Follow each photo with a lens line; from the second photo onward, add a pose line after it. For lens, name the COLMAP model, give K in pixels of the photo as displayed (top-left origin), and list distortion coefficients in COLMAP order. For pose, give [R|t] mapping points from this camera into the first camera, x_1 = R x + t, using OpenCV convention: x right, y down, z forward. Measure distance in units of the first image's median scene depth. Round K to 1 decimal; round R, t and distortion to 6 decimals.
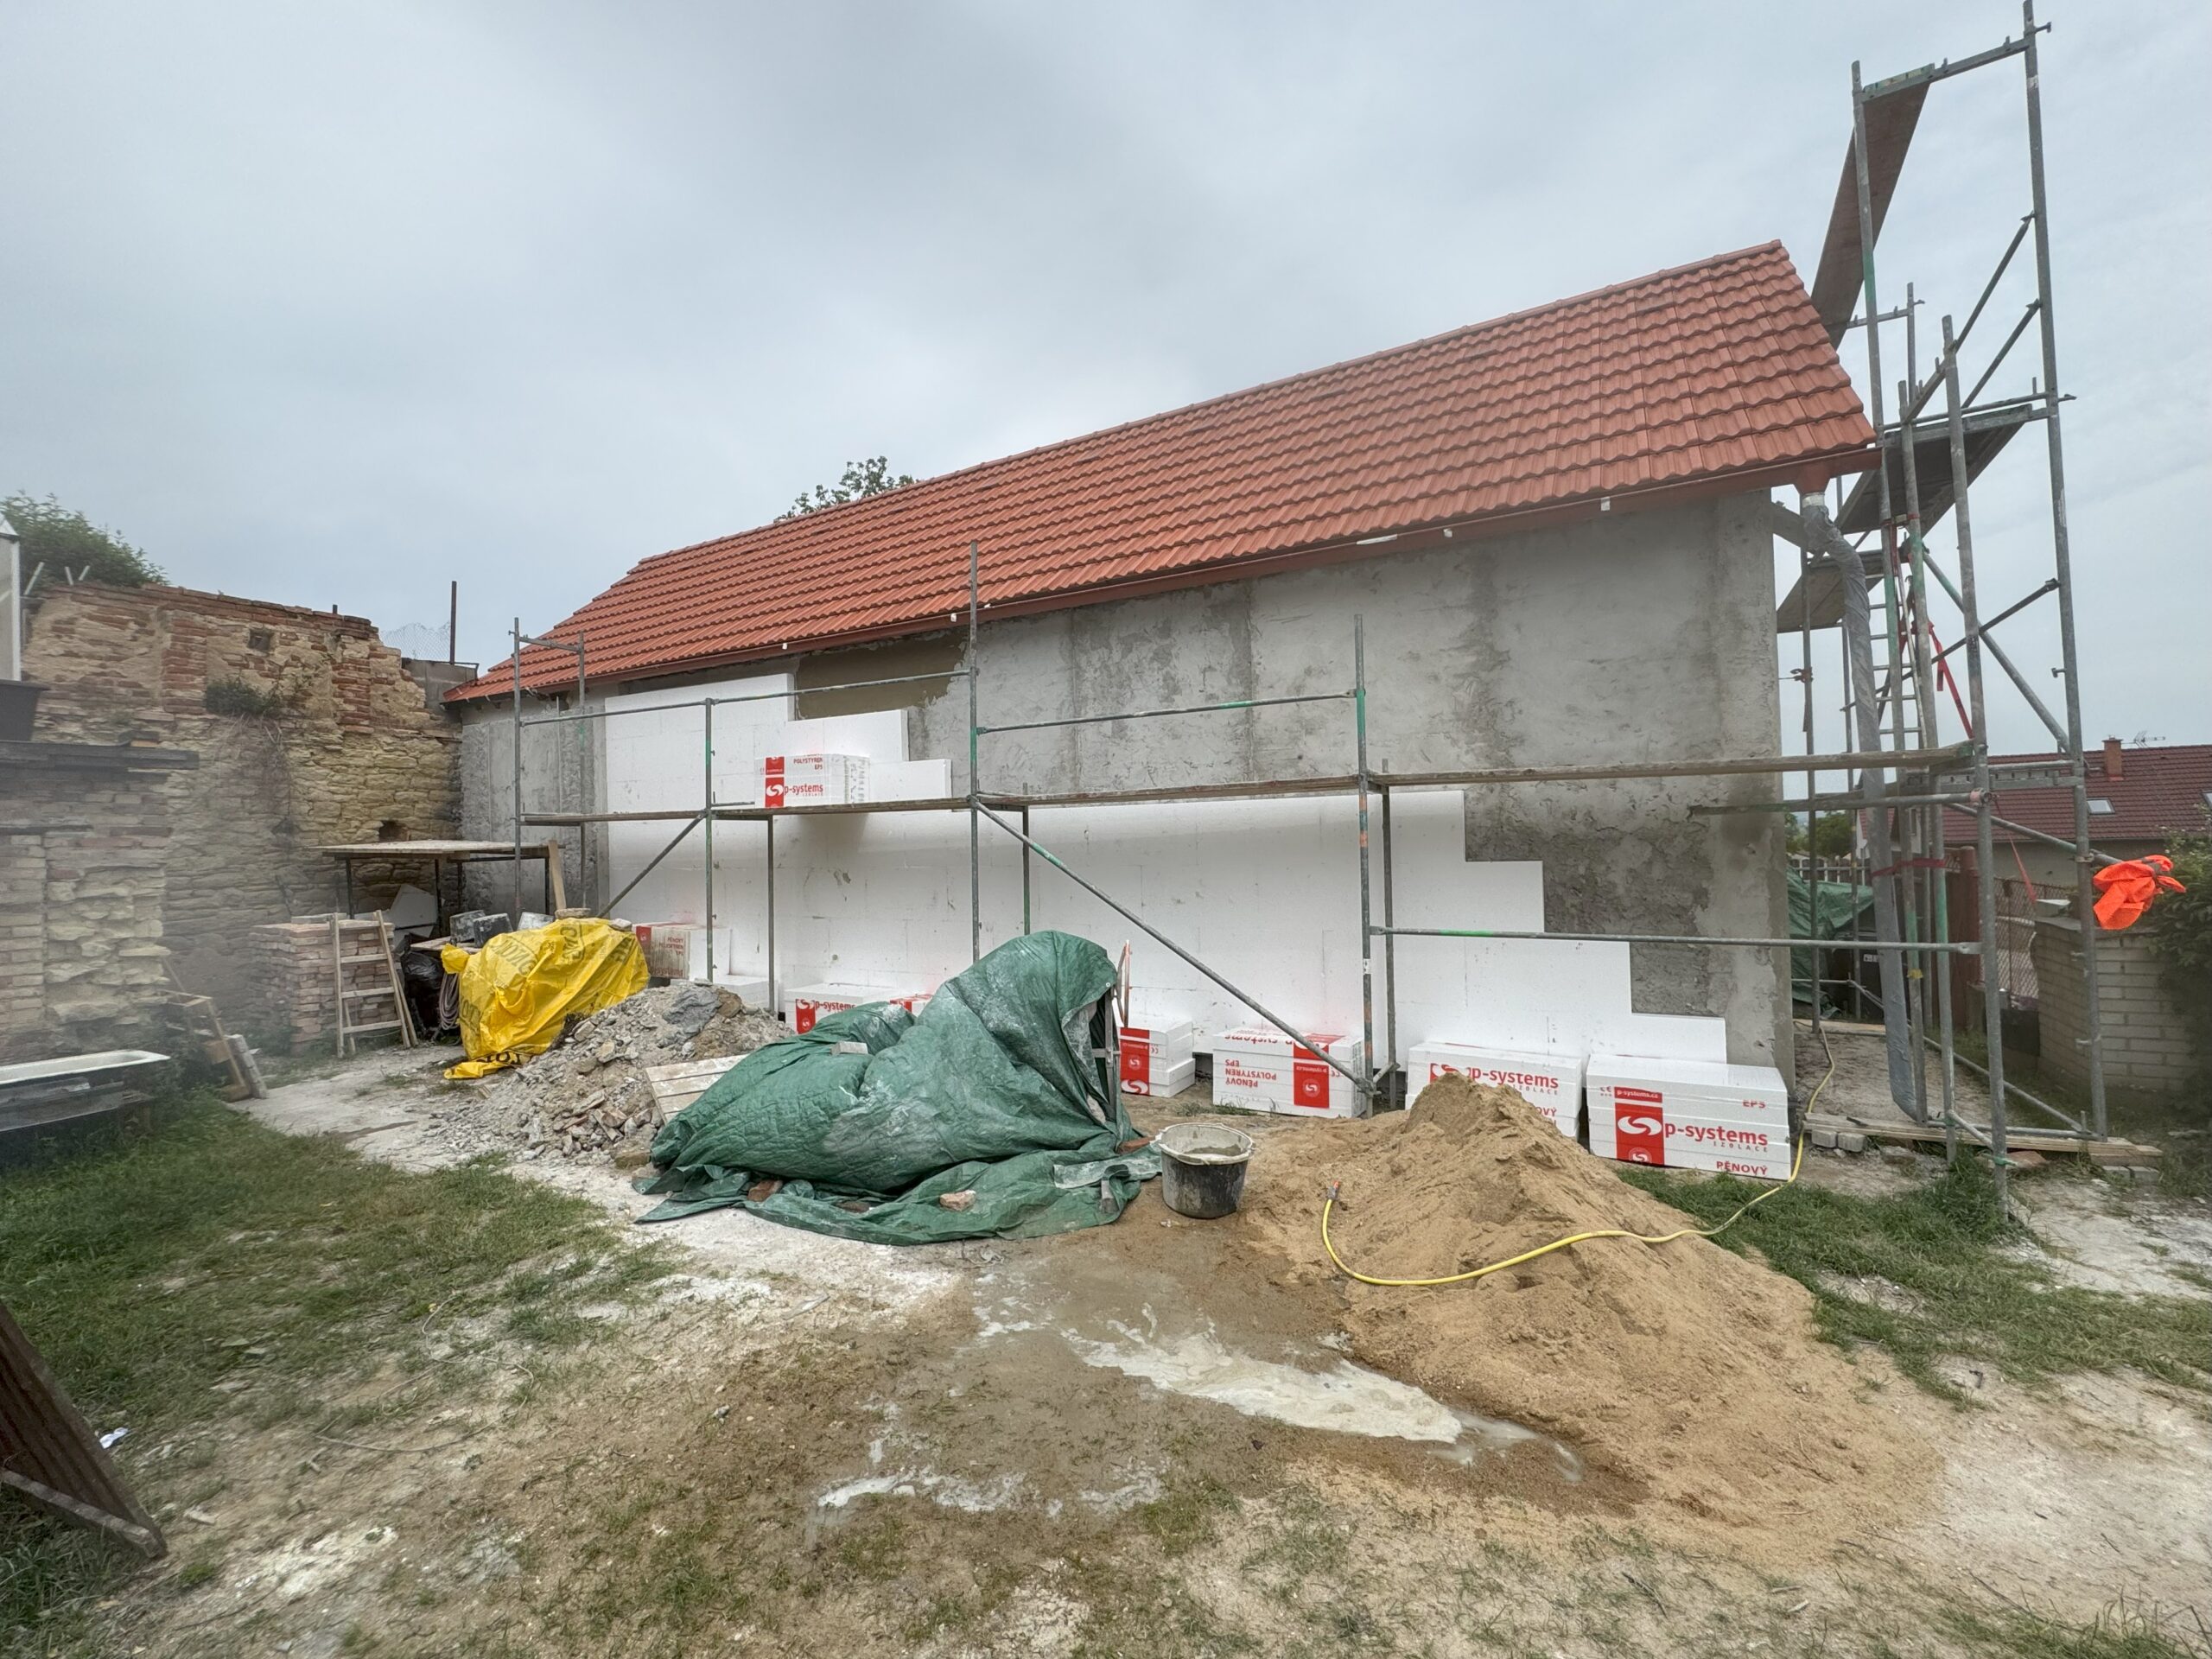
lens RADIAL K [[941.6, 0, 1106.0], [0, 941.6, 829.5], [0, 0, 1]] dist [-0.003225, -0.000770]
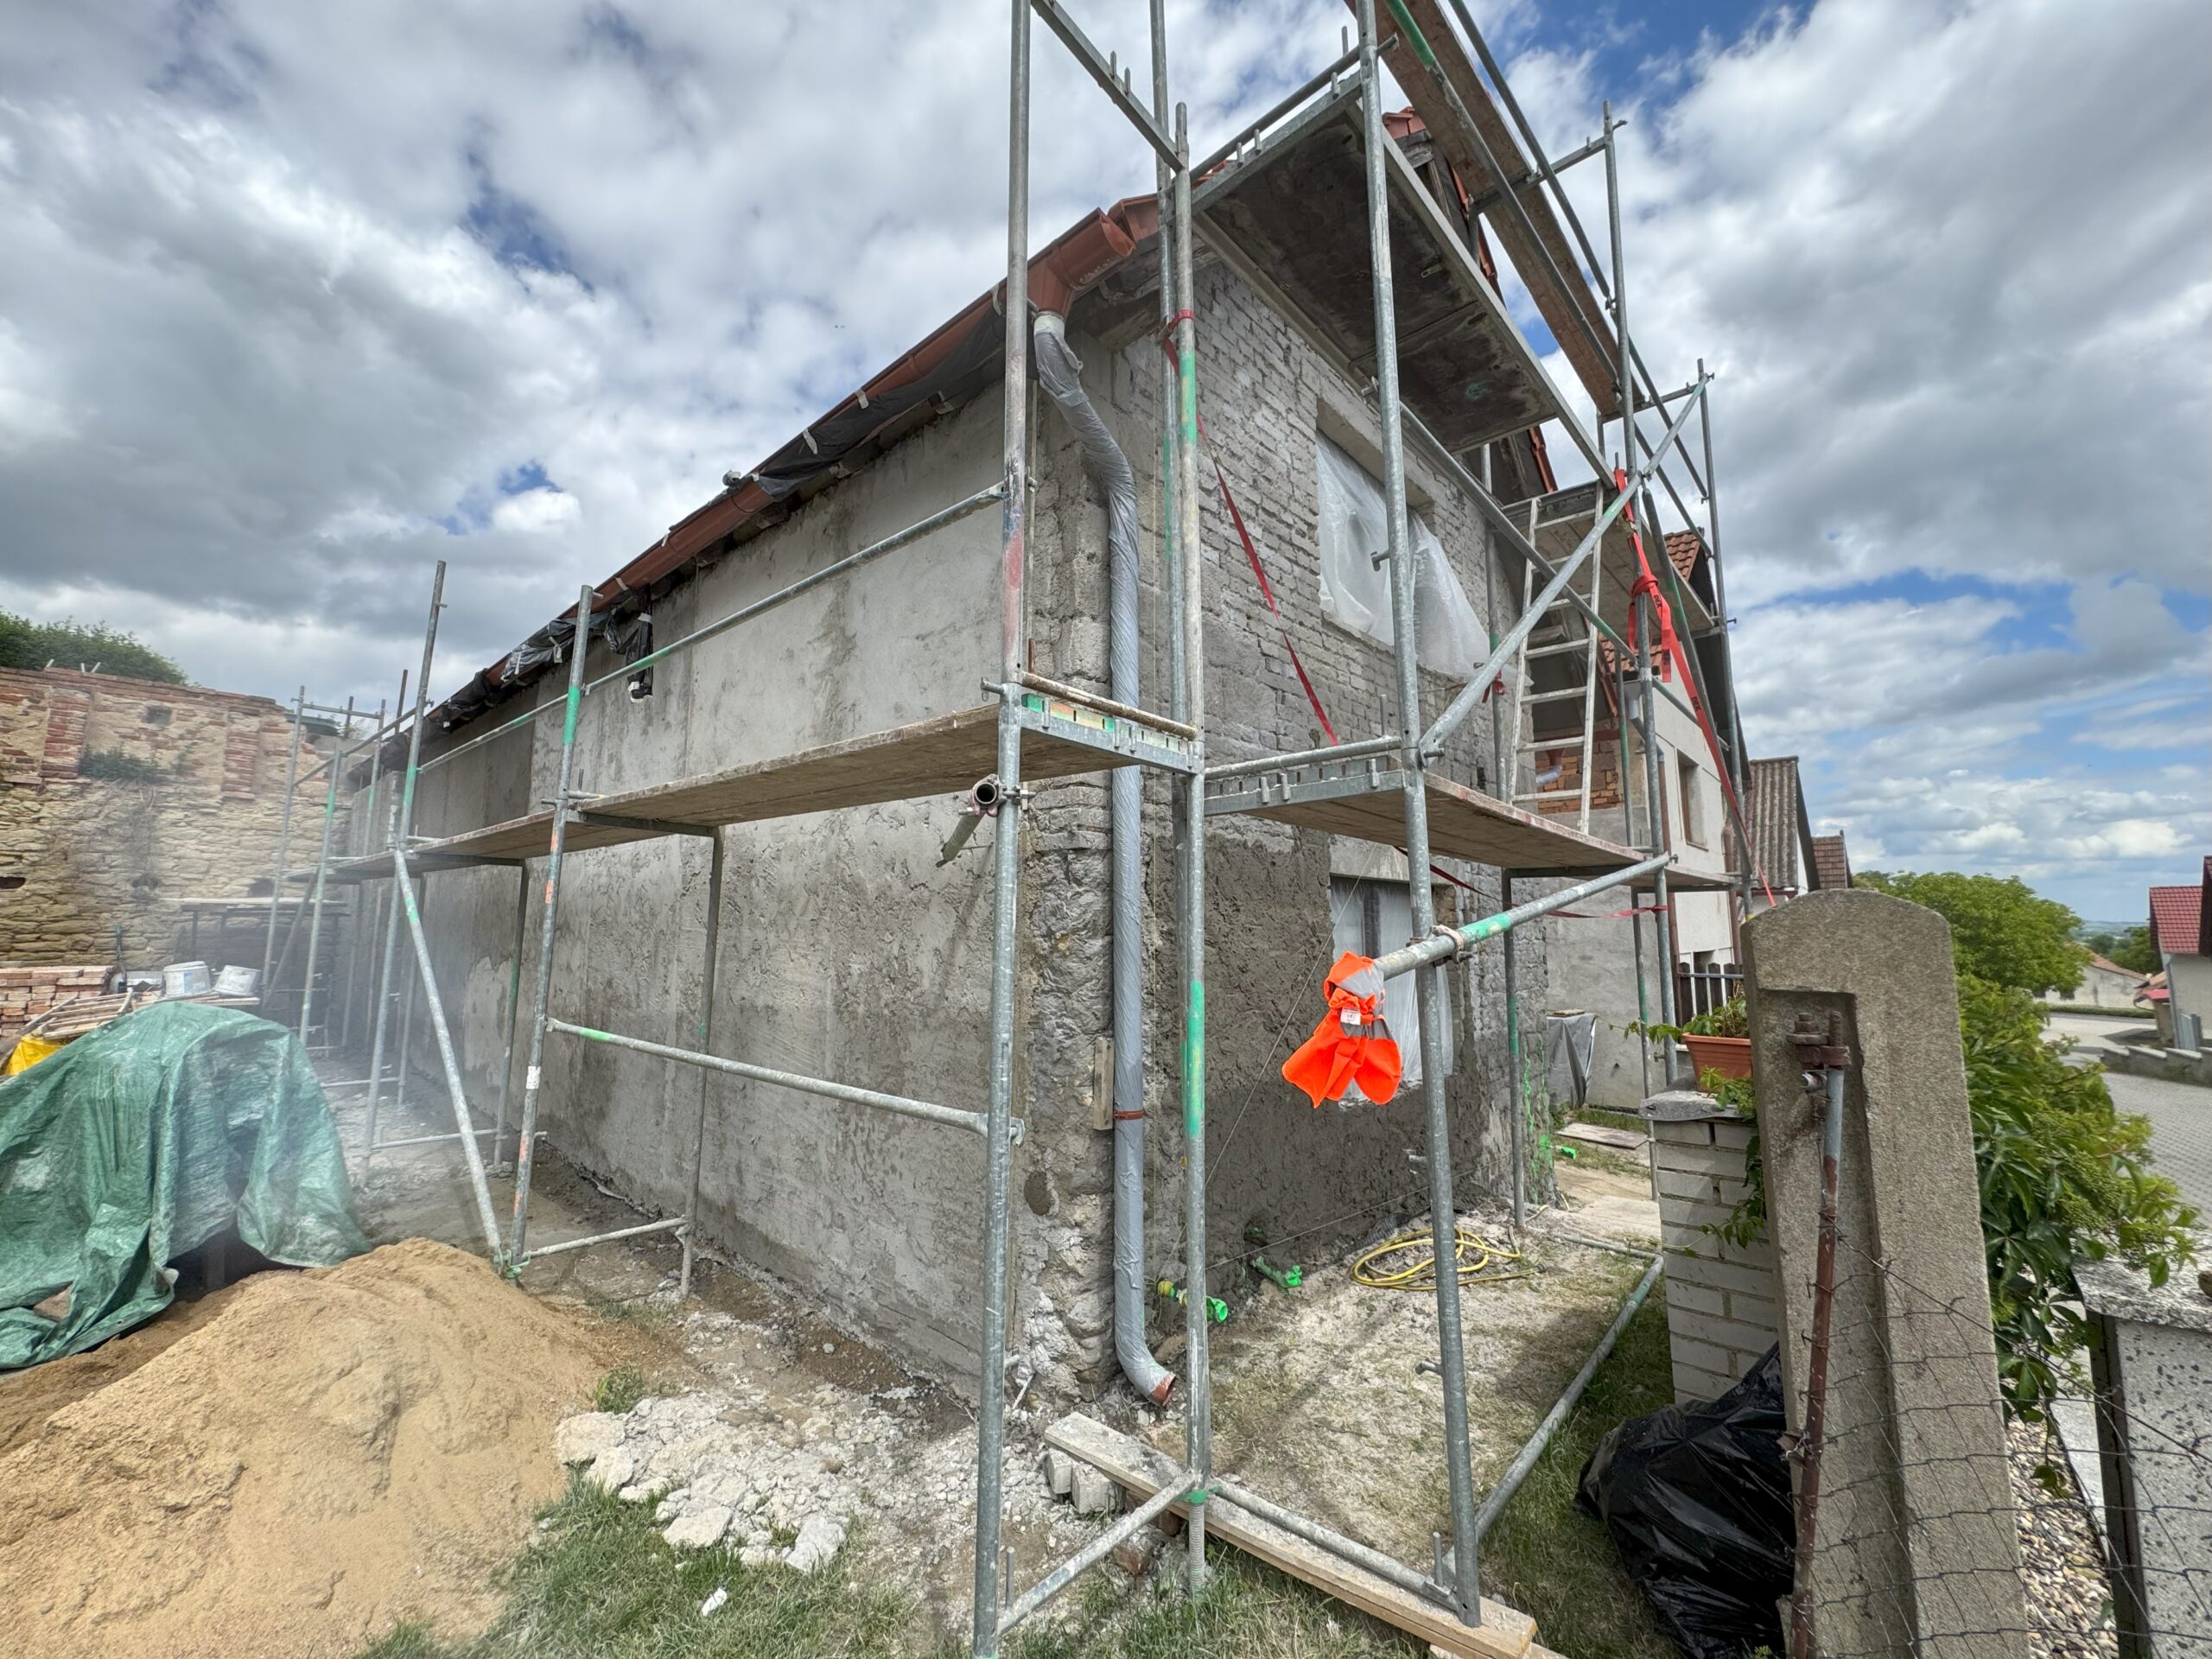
lens RADIAL K [[879.9, 0, 1106.0], [0, 879.9, 827.5], [0, 0, 1]] dist [-0.001510, 0.000530]
pose [[0.971898, 0.001412, -0.235396, 0.537103], [-0.025901, 0.994552, -0.100976, 0.011642], [0.233971, 0.104235, 0.966640, 0.293320]]
